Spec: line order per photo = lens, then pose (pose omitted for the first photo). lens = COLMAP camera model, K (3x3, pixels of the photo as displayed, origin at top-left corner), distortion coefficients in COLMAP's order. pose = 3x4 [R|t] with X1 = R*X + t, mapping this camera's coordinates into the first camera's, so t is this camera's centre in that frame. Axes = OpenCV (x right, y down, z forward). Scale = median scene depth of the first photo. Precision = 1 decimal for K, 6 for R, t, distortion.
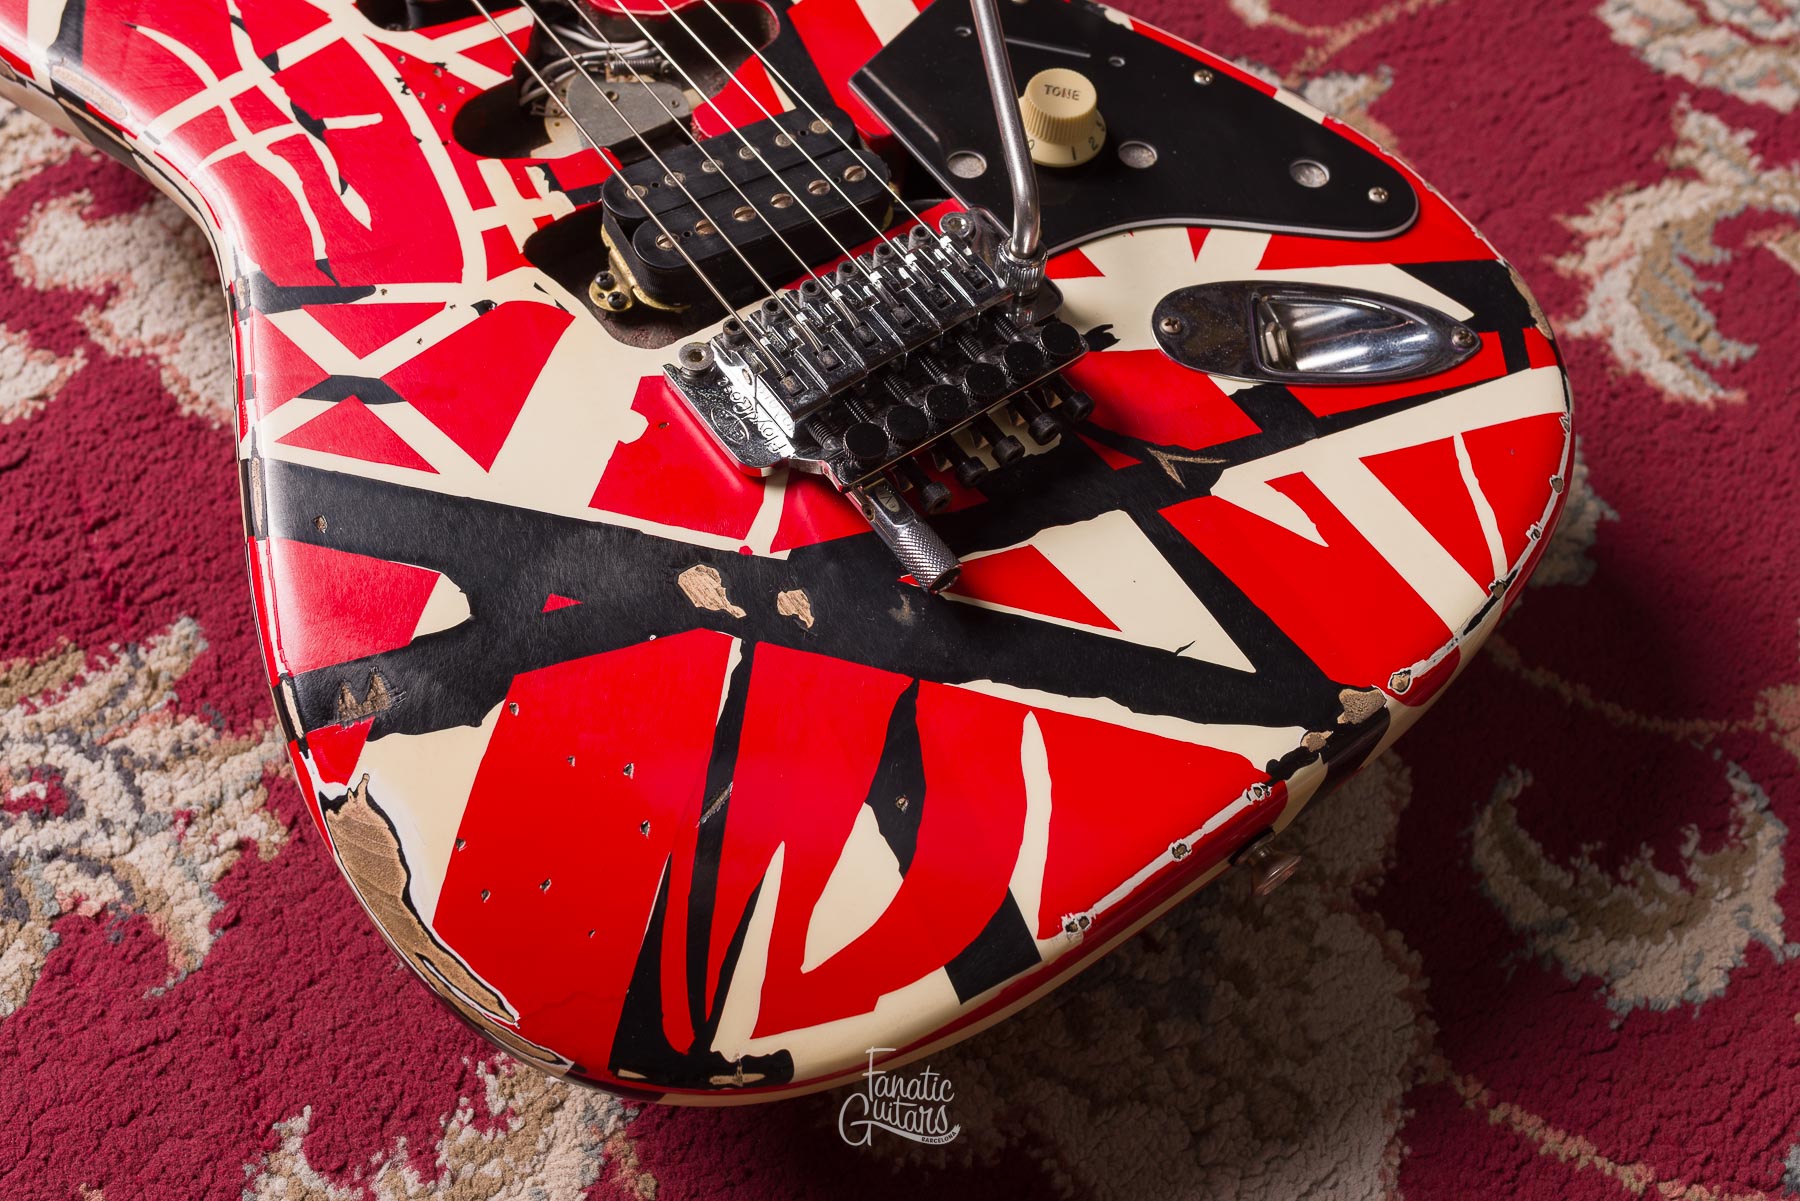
lens RADIAL K [[1769.1, 0, 900.4], [0, 1769.1, 598.6], [0, 0, 1]] dist [-0.000016, 0.001273]
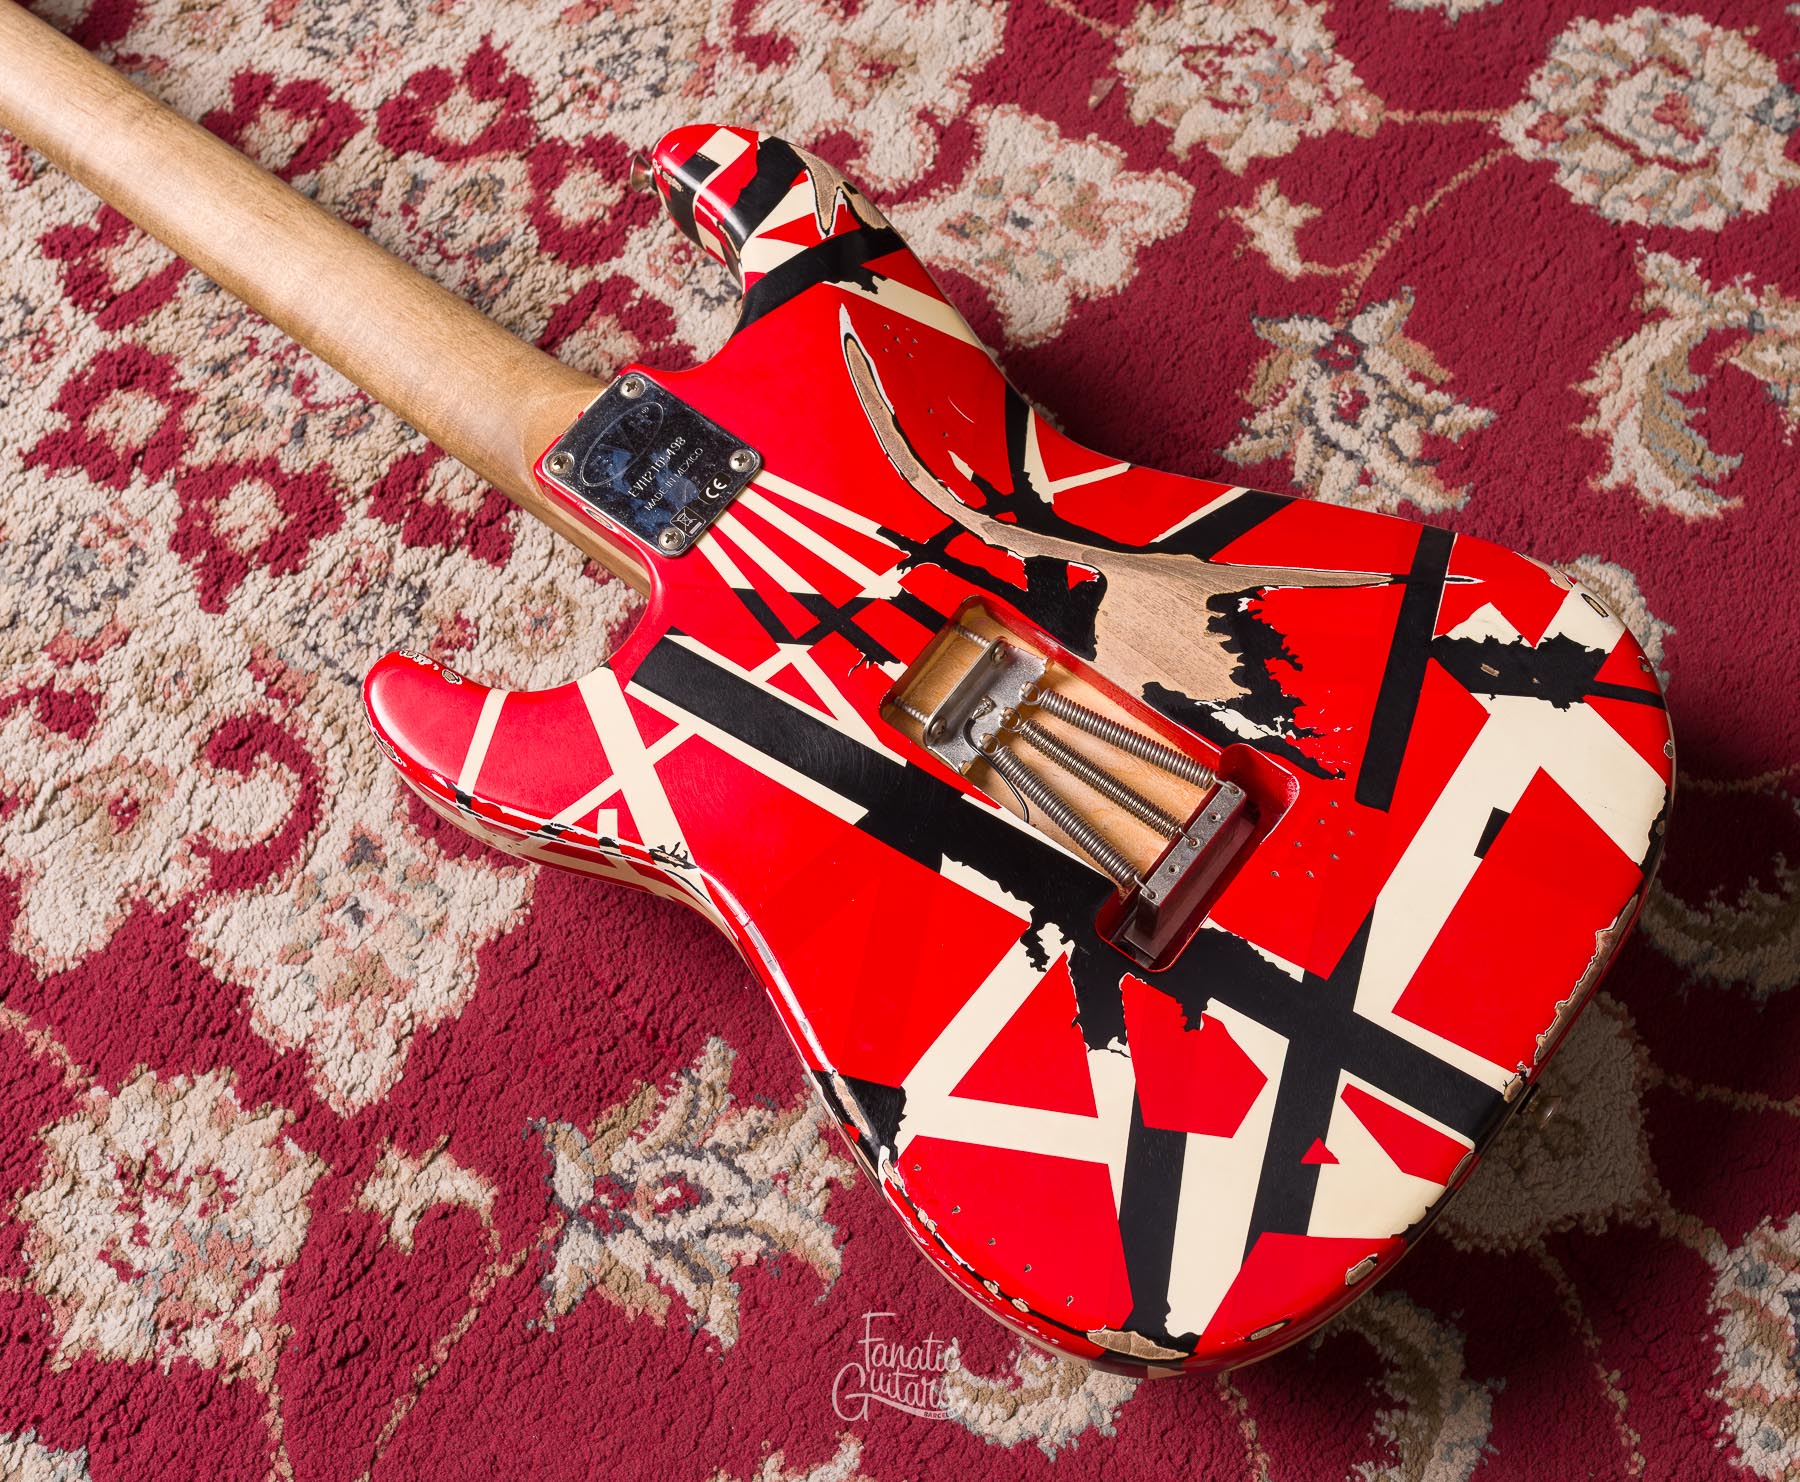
lens RADIAL K [[2178.2, 0, 1052.7], [0, 2178.2, 765.3], [0, 0, 1]] dist [-0.004632, 0.006343]
pose [[0.952980, -0.297249, 0.058924, -0.198624], [0.286229, 0.946806, 0.147079, -0.375405], [-0.099508, -0.123297, 0.987368, -0.686288]]
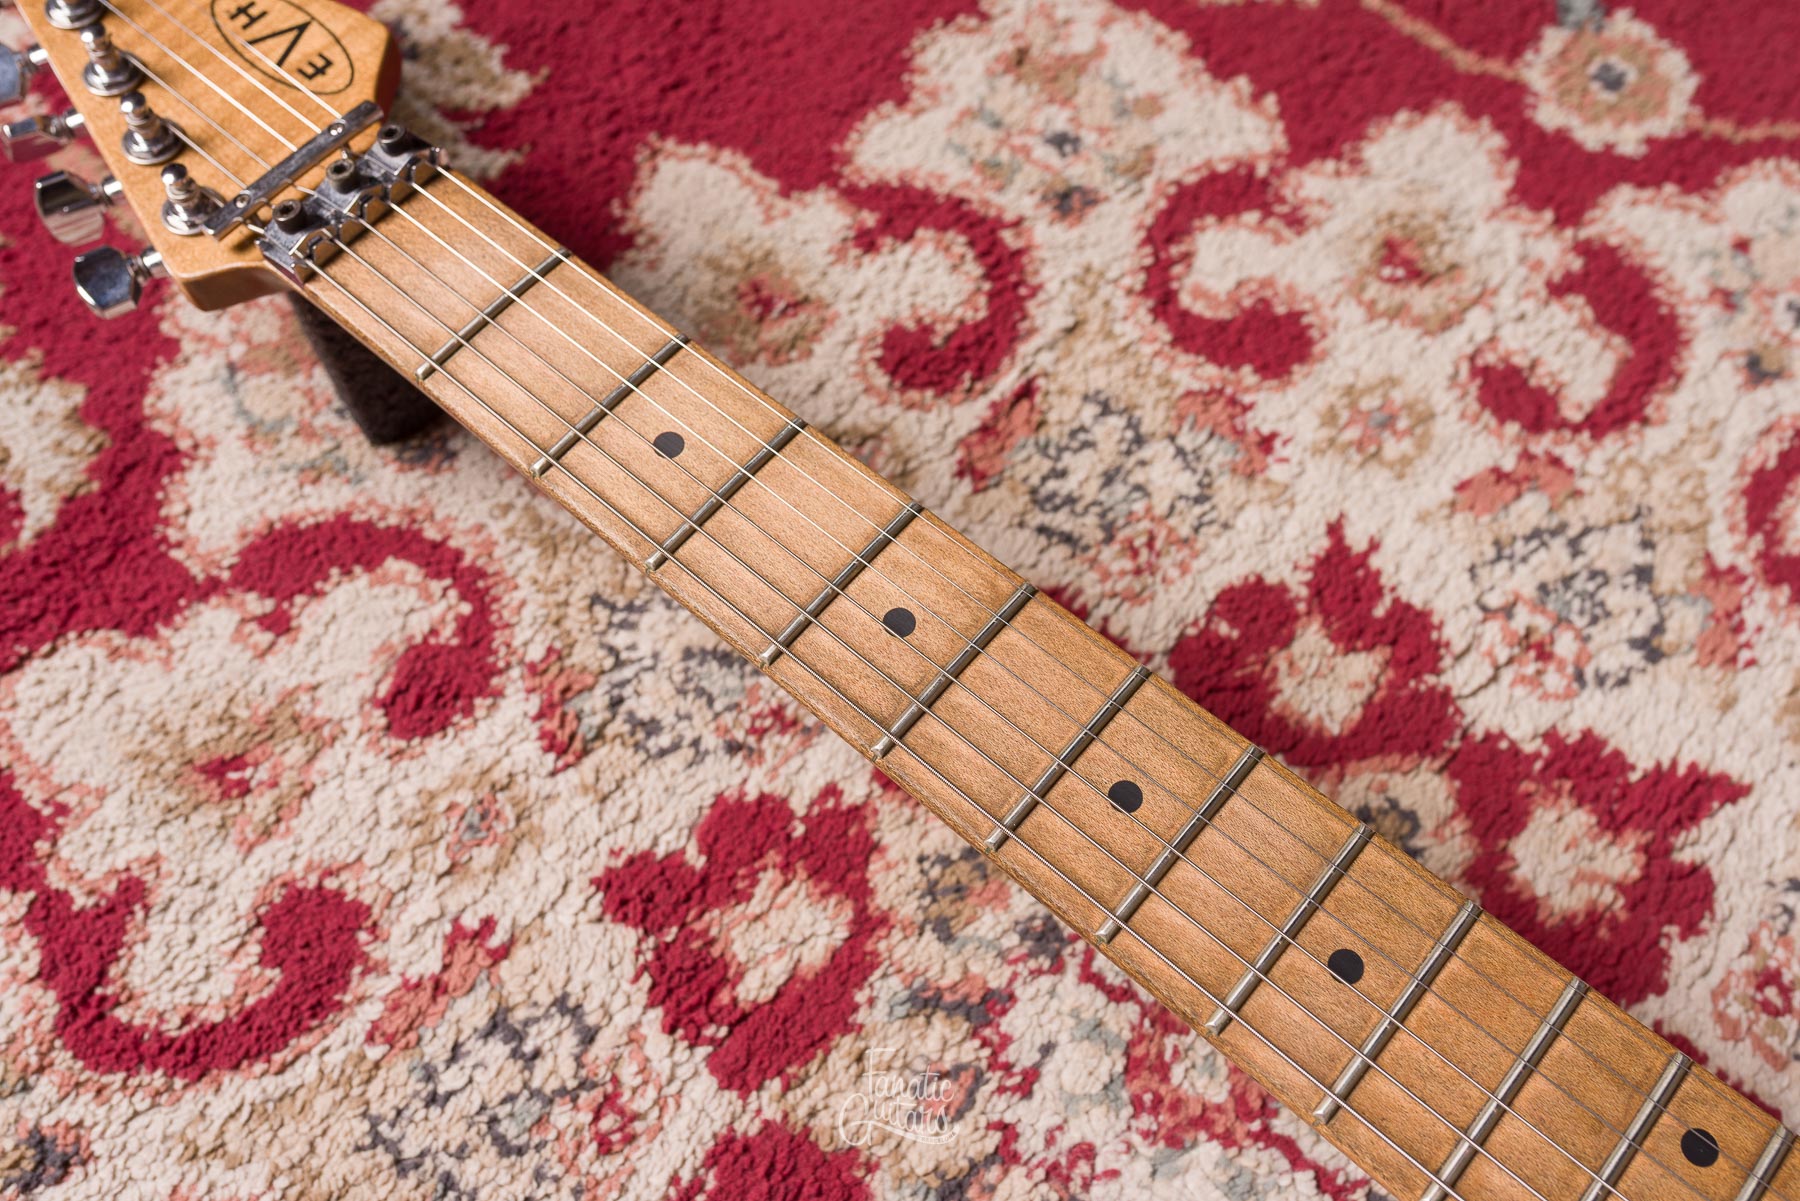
lens RADIAL K [[1792.5, 0, 901.8], [0, 1792.5, 598.6], [0, 0, 1]] dist [0.003942, -0.008745]
pose [[0.970885, -0.230841, 0.063991, -0.715960], [0.225391, 0.970784, 0.082324, -1.005812], [-0.081125, -0.065504, 0.994549, 0.566462]]
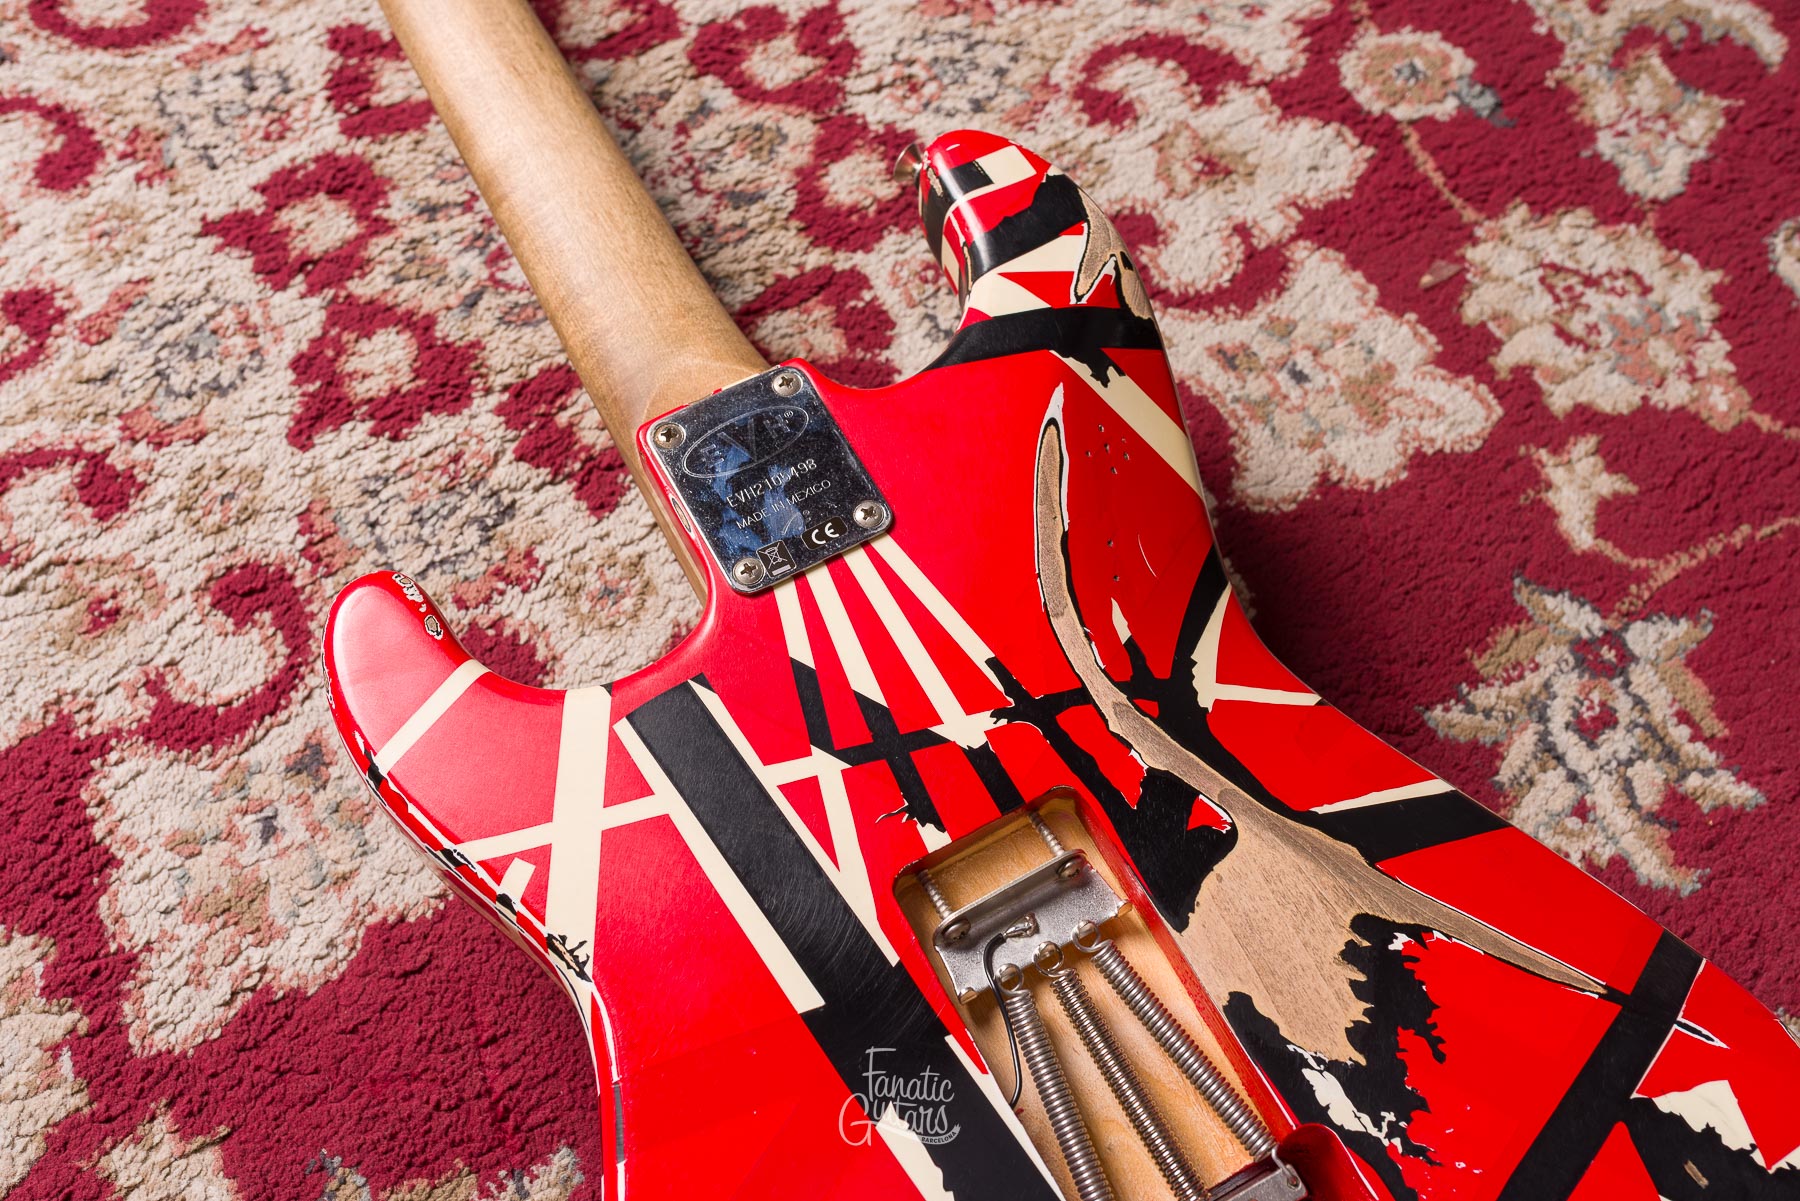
lens RADIAL K [[1742.1, 0, 901.8], [0, 1742.1, 604.1], [0, 0, 1]] dist [-0.000234, -0.000356]
pose [[0.992215, 0.094783, -0.080775, -0.144822], [-0.091265, 0.994754, 0.046198, -0.415781], [0.084730, -0.038466, 0.995661, -0.058761]]
